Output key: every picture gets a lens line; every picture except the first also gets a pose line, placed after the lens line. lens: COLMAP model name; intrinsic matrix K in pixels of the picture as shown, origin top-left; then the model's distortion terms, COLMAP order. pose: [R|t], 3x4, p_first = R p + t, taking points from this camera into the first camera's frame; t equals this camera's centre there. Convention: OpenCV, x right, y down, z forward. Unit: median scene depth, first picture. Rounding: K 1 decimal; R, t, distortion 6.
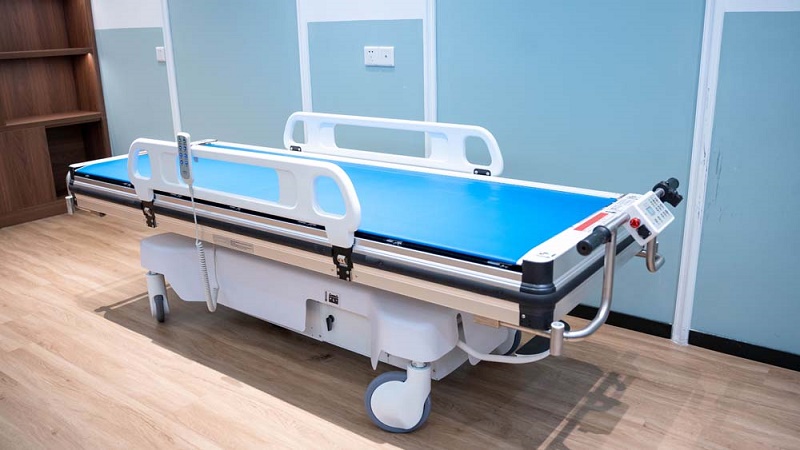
lens RADIAL K [[660.7, 0, 400.0], [0, 660.7, 225.0], [0, 0, 1]] dist [-0.048868, 0.004084]
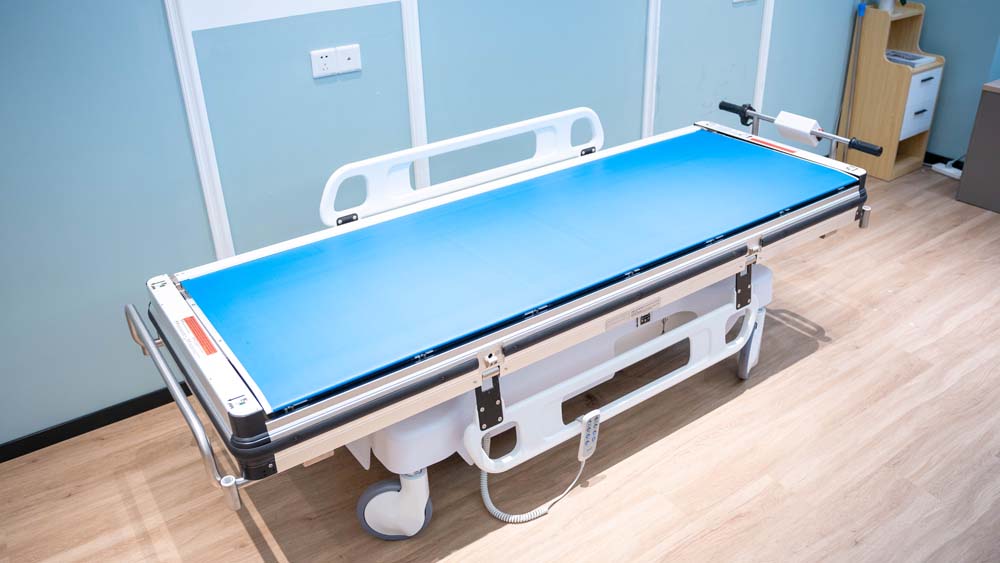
lens RADIAL K [[789.5, 0, 500.0], [0, 789.5, 281.5], [0, 0, 1]] dist [-0.055127, 0.002678]
pose [[0.308496, -0.443061, 0.841741, -1.056719], [0.299852, 0.885081, 0.355978, -0.387740], [-0.902728, 0.142580, 0.405897, 0.696741]]
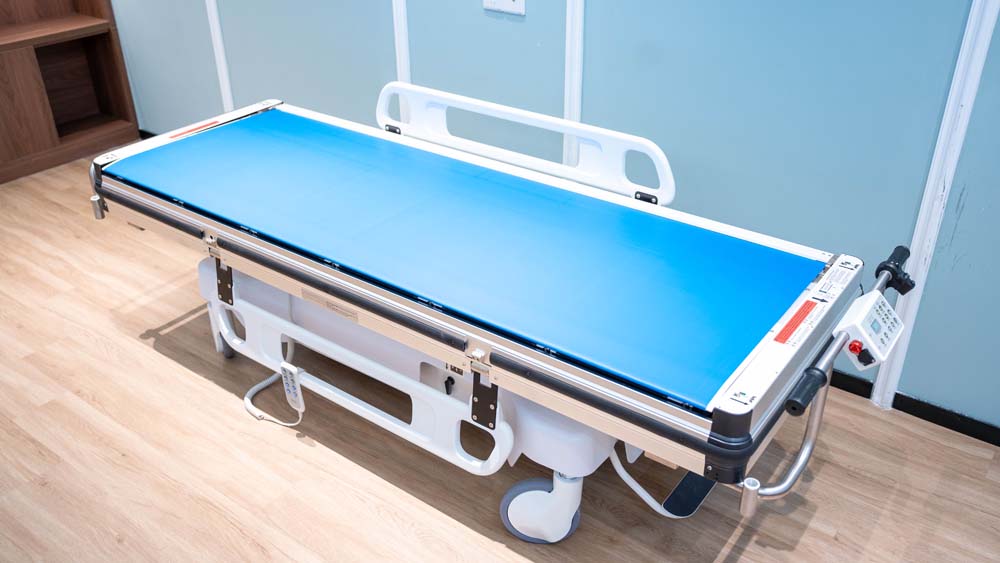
lens RADIAL K [[856.6, 0, 495.5], [0, 856.6, 269.7], [0, 0, 1]] dist [-0.006807, 0.010004]
pose [[0.999948, 0.008300, 0.005969, -0.058231], [-0.009391, 0.976443, 0.215573, -0.220922], [-0.004039, -0.215618, 0.976469, 0.011703]]
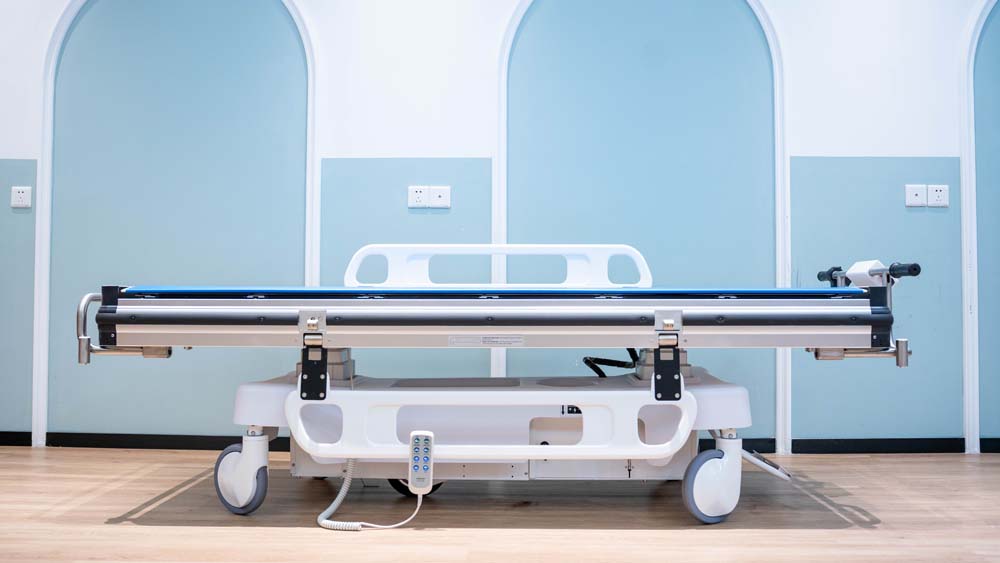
lens RADIAL K [[831.0, 0, 500.0], [0, 831.0, 281.5], [0, 0, 1]] dist [-0.048502, 0.002752]
pose [[0.812820, 0.040881, 0.581078, -0.792676], [0.149223, 0.949635, -0.275545, 0.231263], [-0.563077, 0.310679, 0.765782, 0.163357]]
